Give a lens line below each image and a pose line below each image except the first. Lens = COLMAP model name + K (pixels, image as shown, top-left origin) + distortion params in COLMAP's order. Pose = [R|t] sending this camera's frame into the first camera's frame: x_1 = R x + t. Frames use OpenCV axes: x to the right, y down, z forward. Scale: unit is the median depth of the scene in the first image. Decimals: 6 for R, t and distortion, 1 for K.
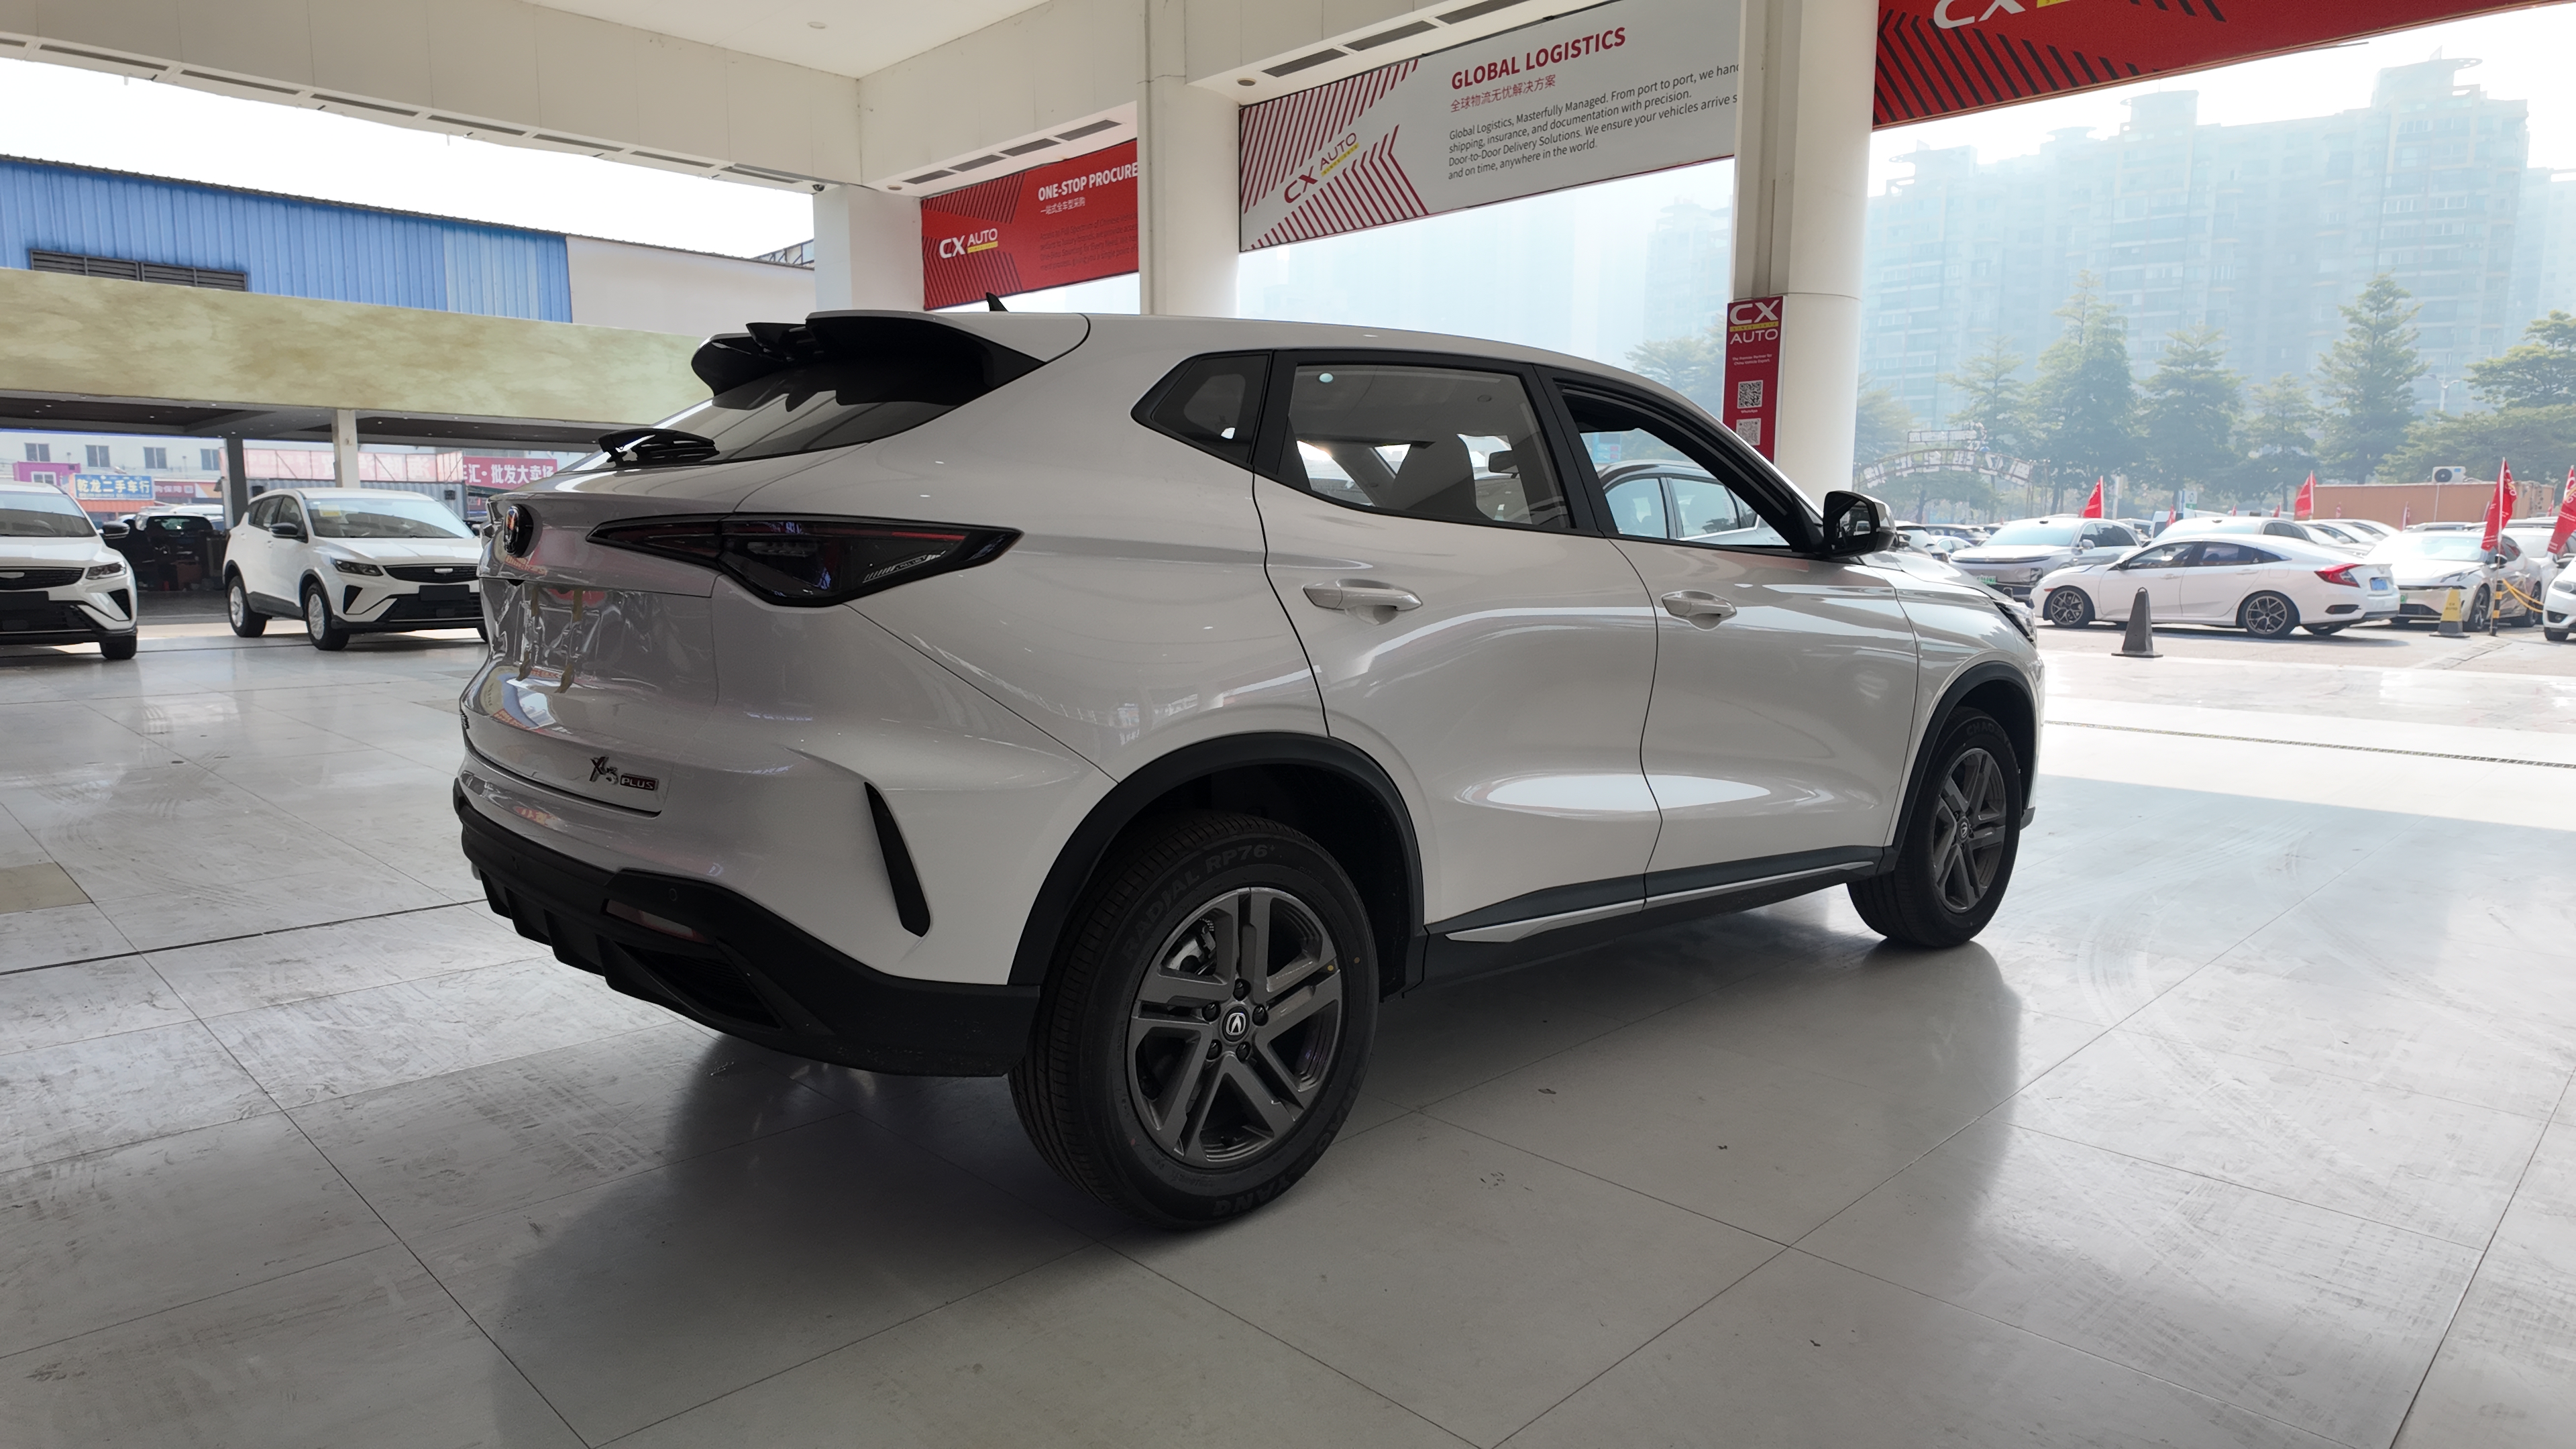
lens RADIAL K [[1525.8, 0, 1288.0], [0, 1525.8, 724.5], [0, 0, 1]] dist [0.095826, -0.086664]
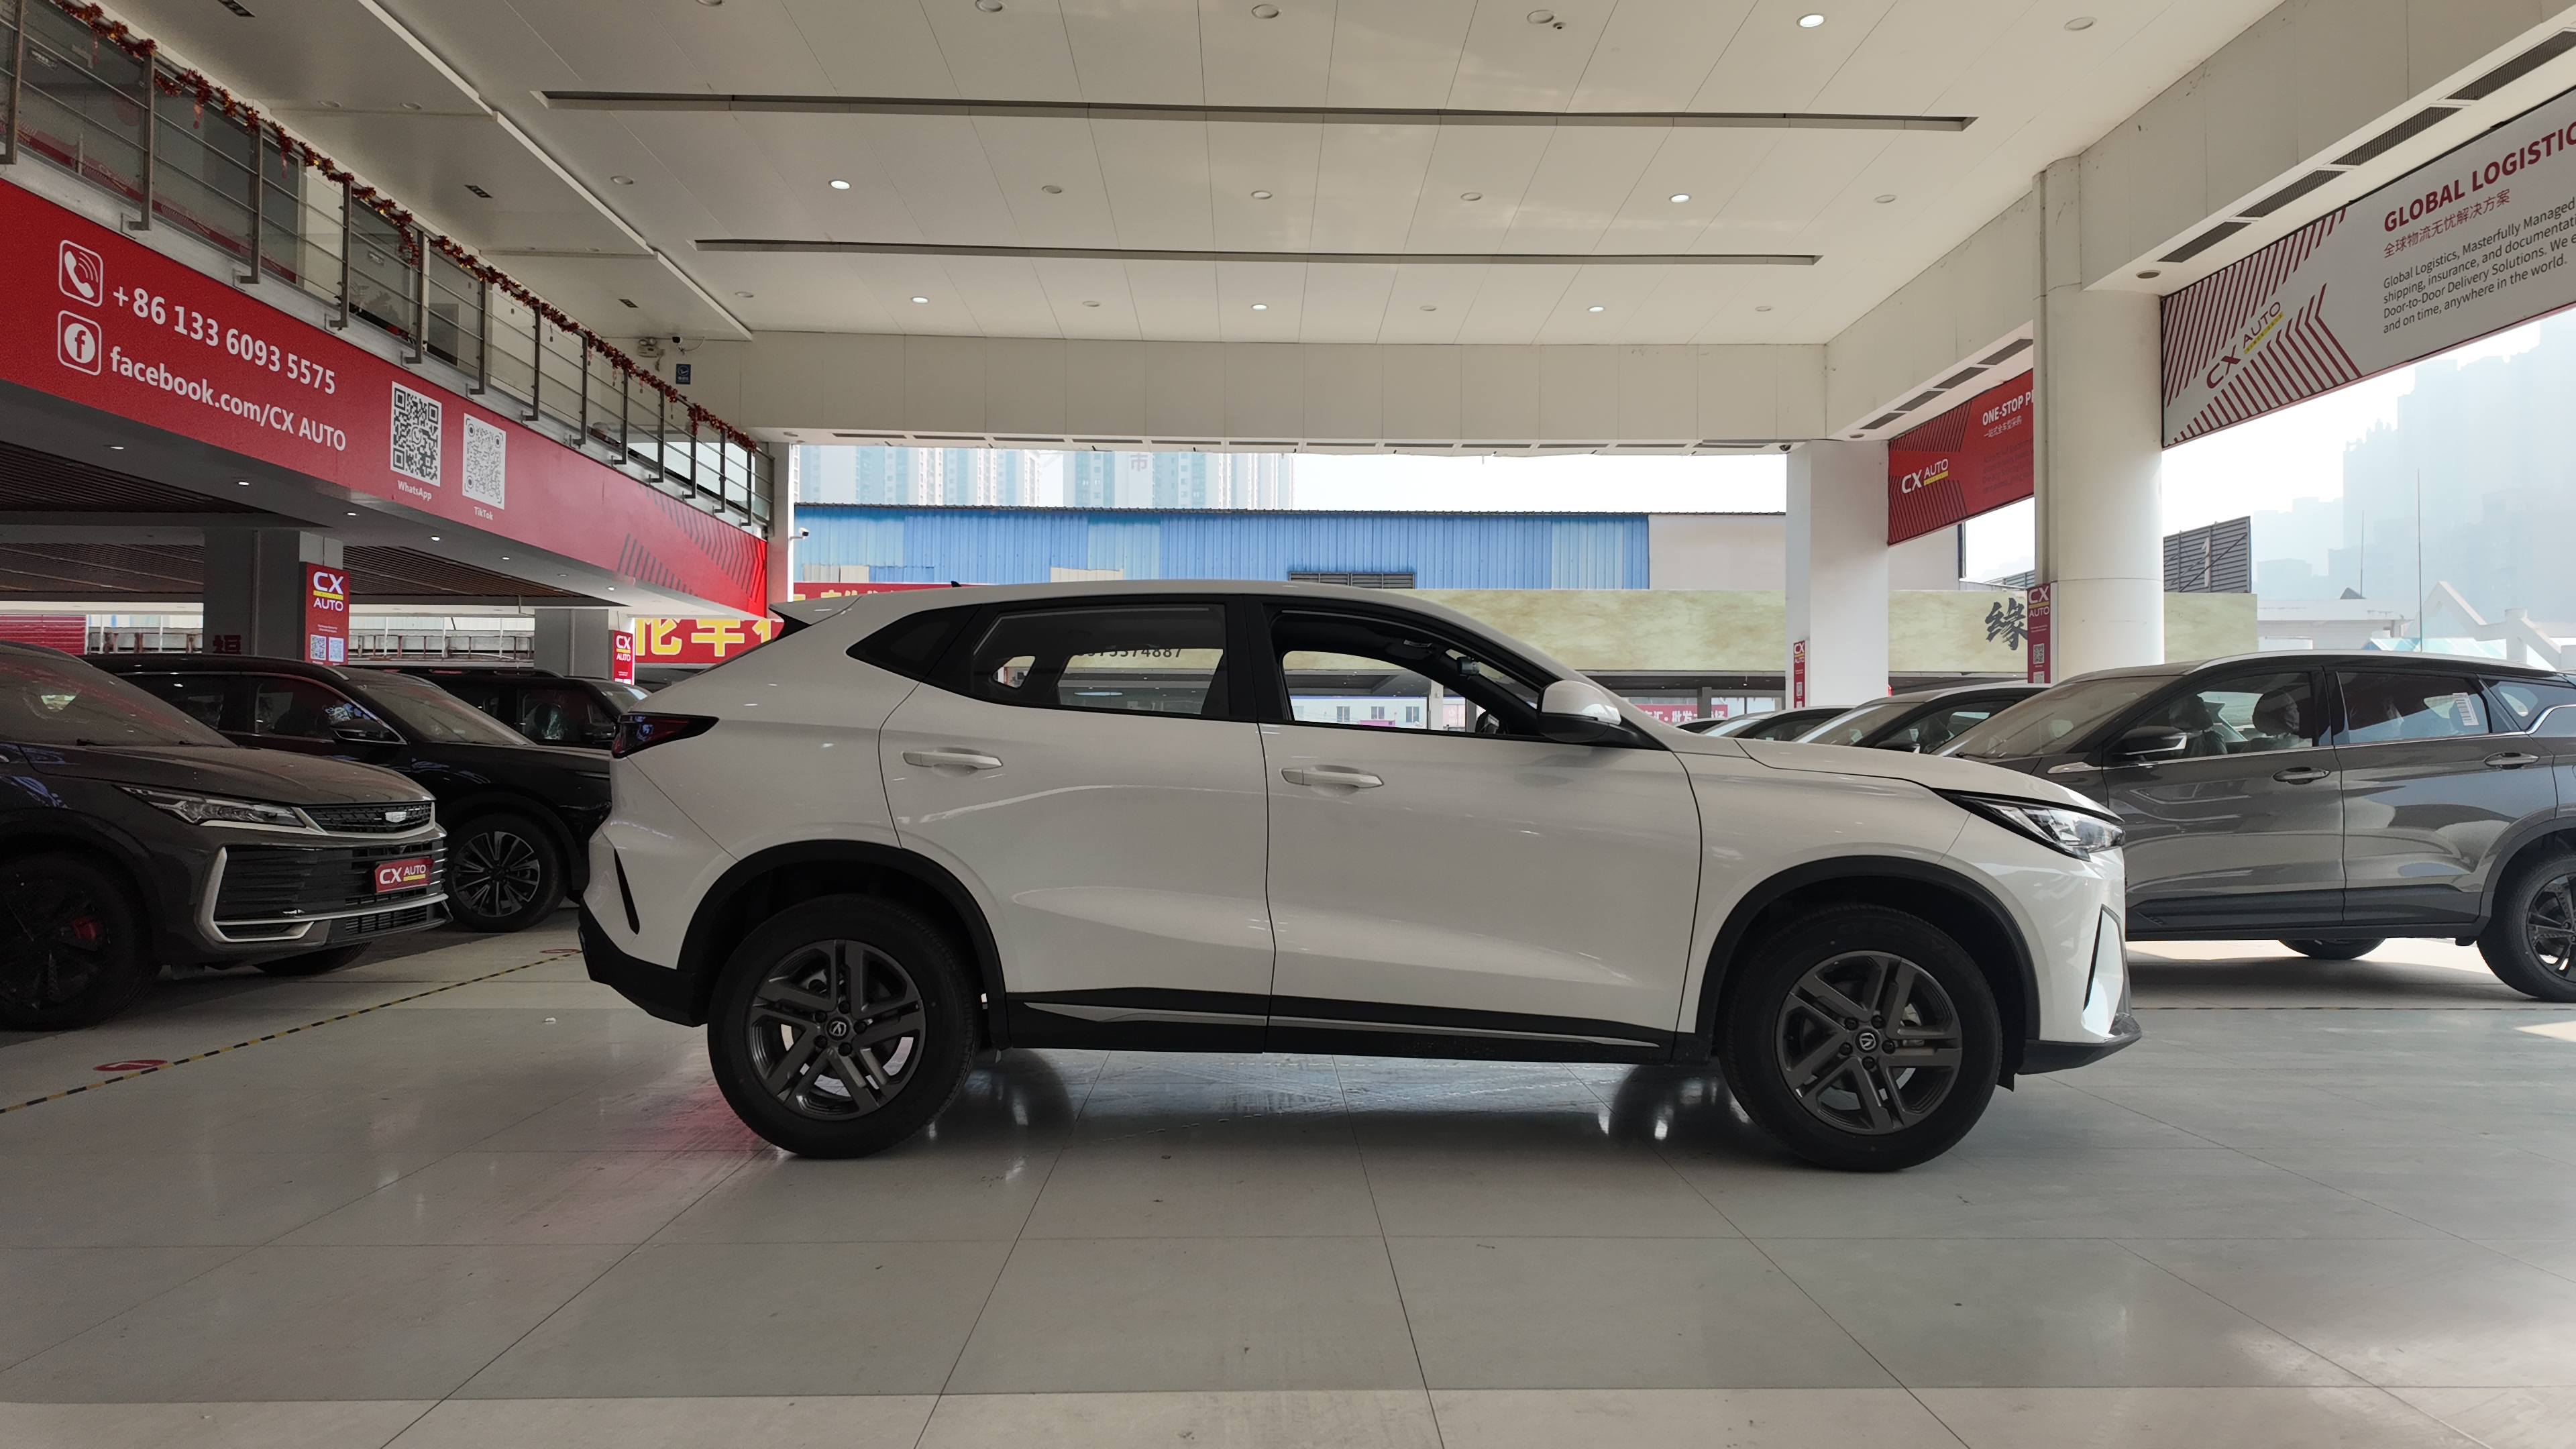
lens RADIAL K [[1546.3, 0, 1288.0], [0, 1546.3, 724.5], [0, 0, 1]] dist [0.018246, 0.001884]
pose [[0.727846, -0.022837, -0.685360, 0.247887], [-0.083500, 0.989057, -0.121632, 0.007487], [0.680638, 0.145757, 0.717974, 0.022743]]
